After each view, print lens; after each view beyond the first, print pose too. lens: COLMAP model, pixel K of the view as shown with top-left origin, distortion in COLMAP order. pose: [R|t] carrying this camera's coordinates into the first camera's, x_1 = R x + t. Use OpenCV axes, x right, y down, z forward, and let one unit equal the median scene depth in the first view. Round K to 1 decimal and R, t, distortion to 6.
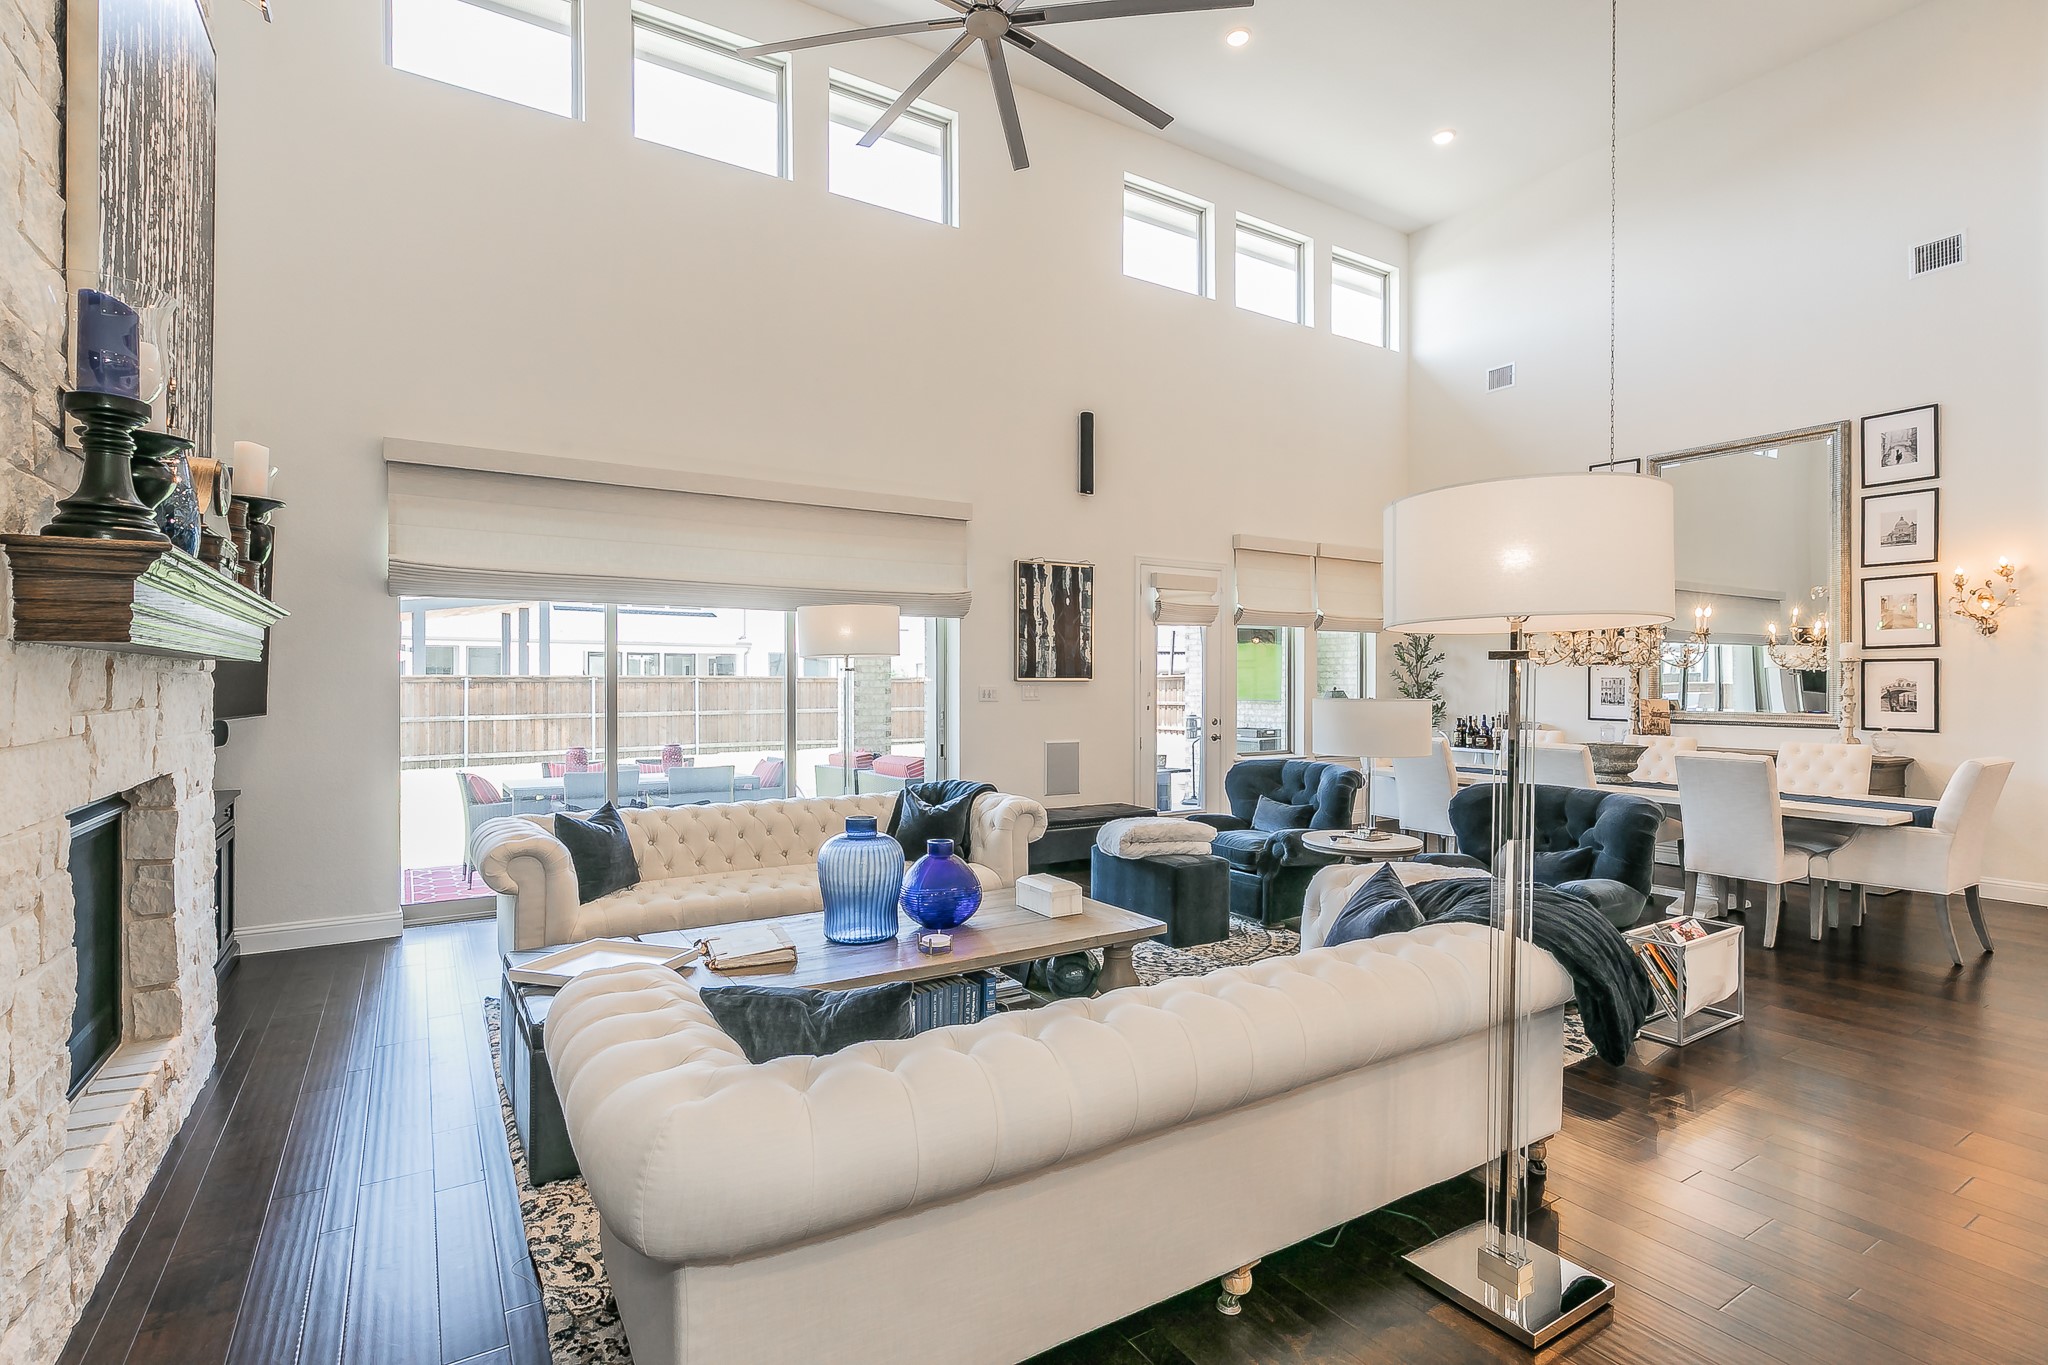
lens RADIAL K [[964.9, 0, 1024.0], [0, 964.9, 682.5], [0, 0, 1]] dist [0.000504, 0.000125]
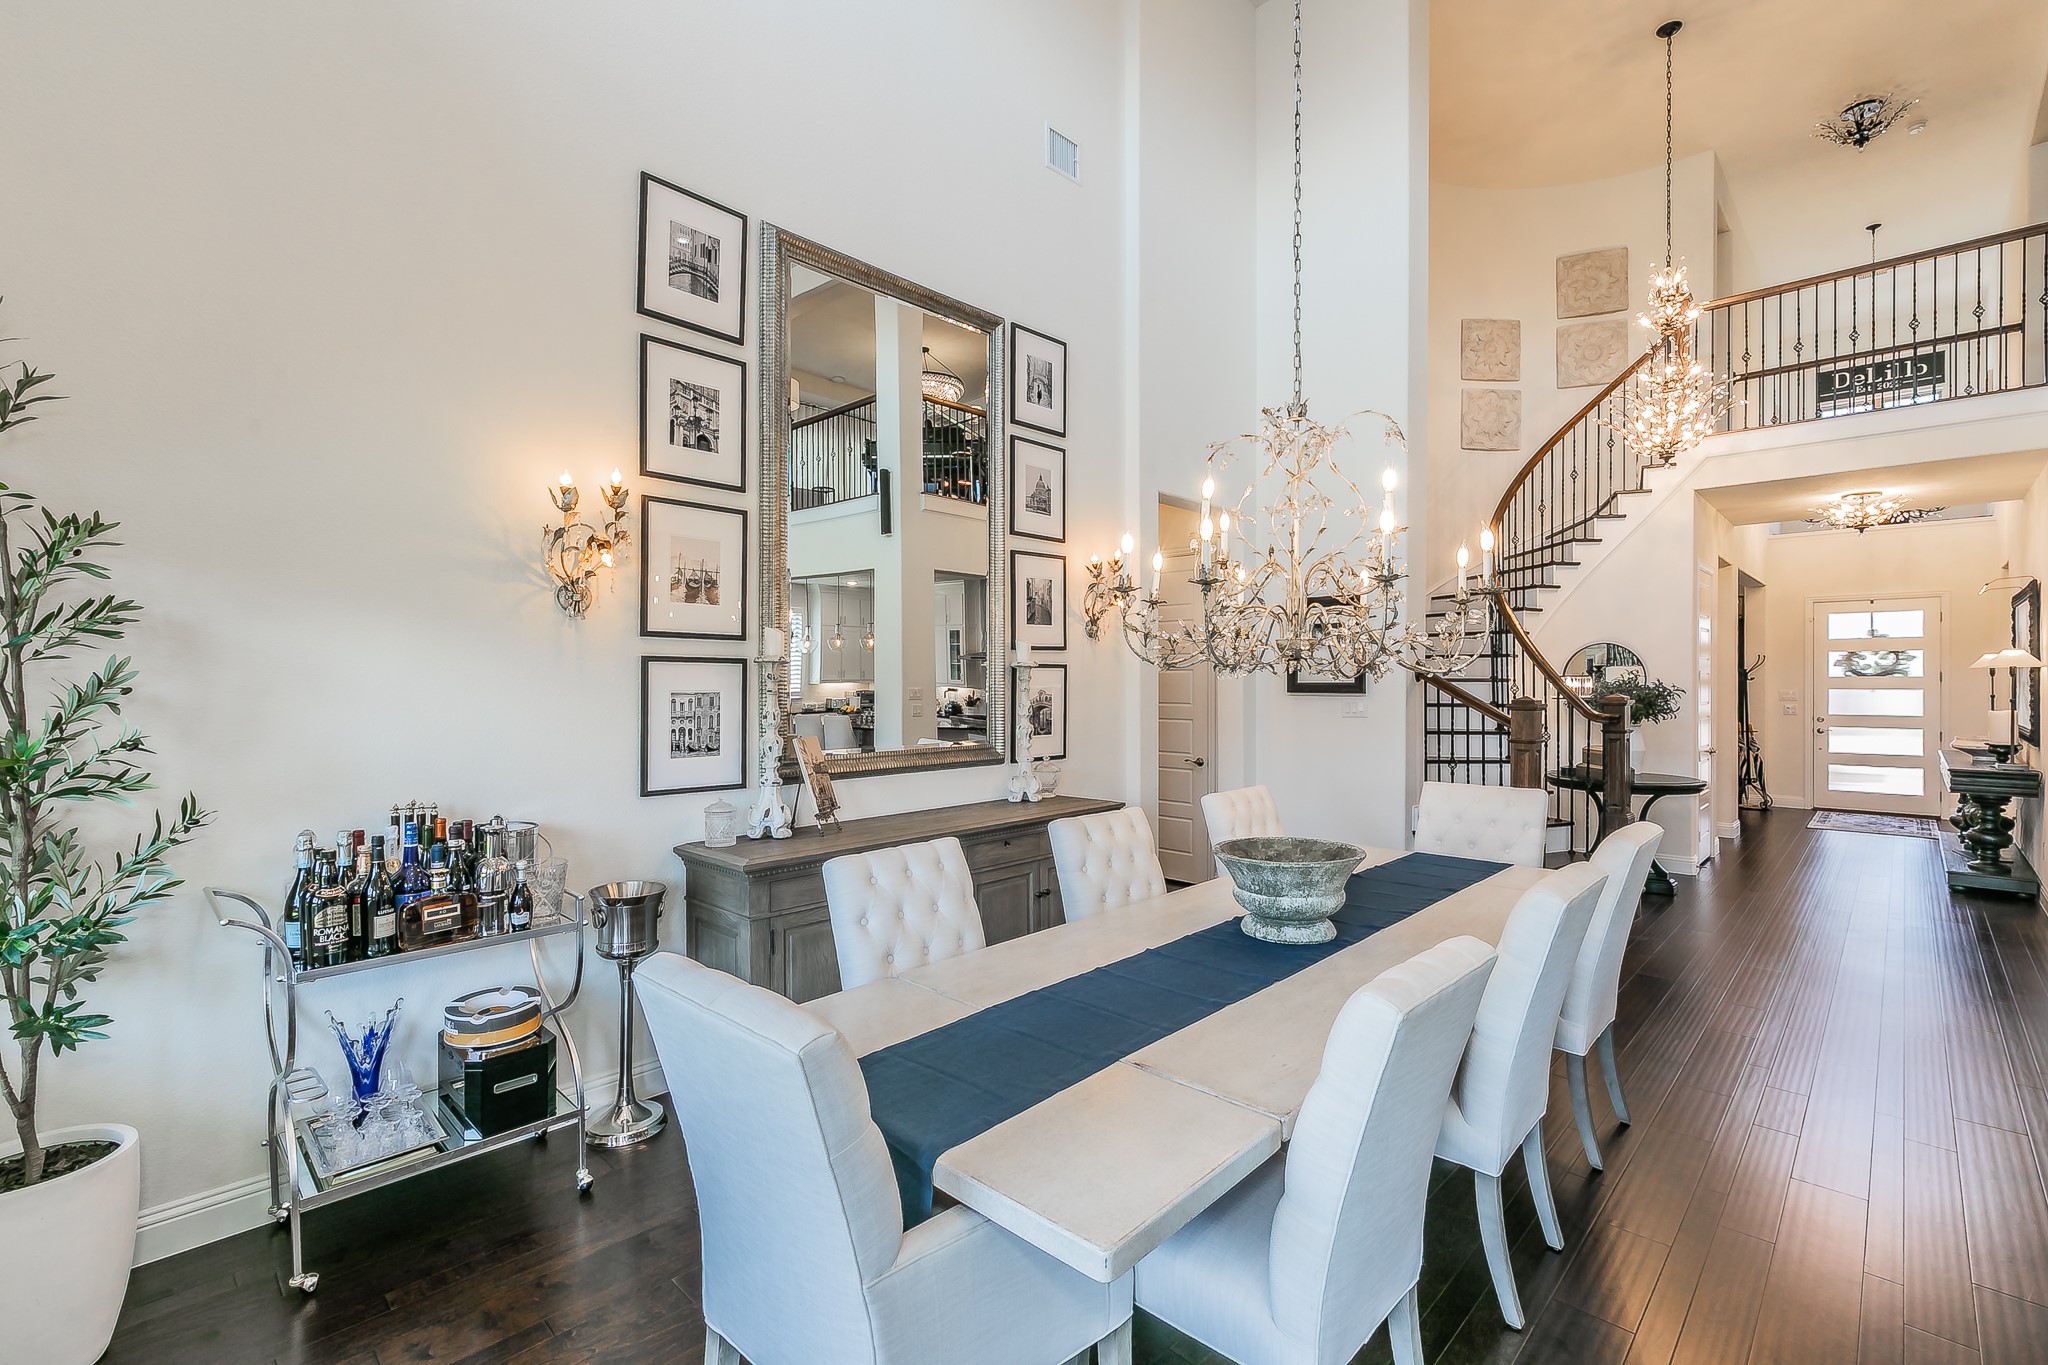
lens RADIAL K [[910.9, 0, 1024.0], [0, 910.9, 682.5], [0, 0, 1]] dist [0.000636, 0.000270]
pose [[-0.237471, -0.006549, 0.971373, 0.222083], [-0.001180, 0.999978, 0.006453, -0.015042], [-0.971394, 0.000386, -0.237473, 1.182464]]
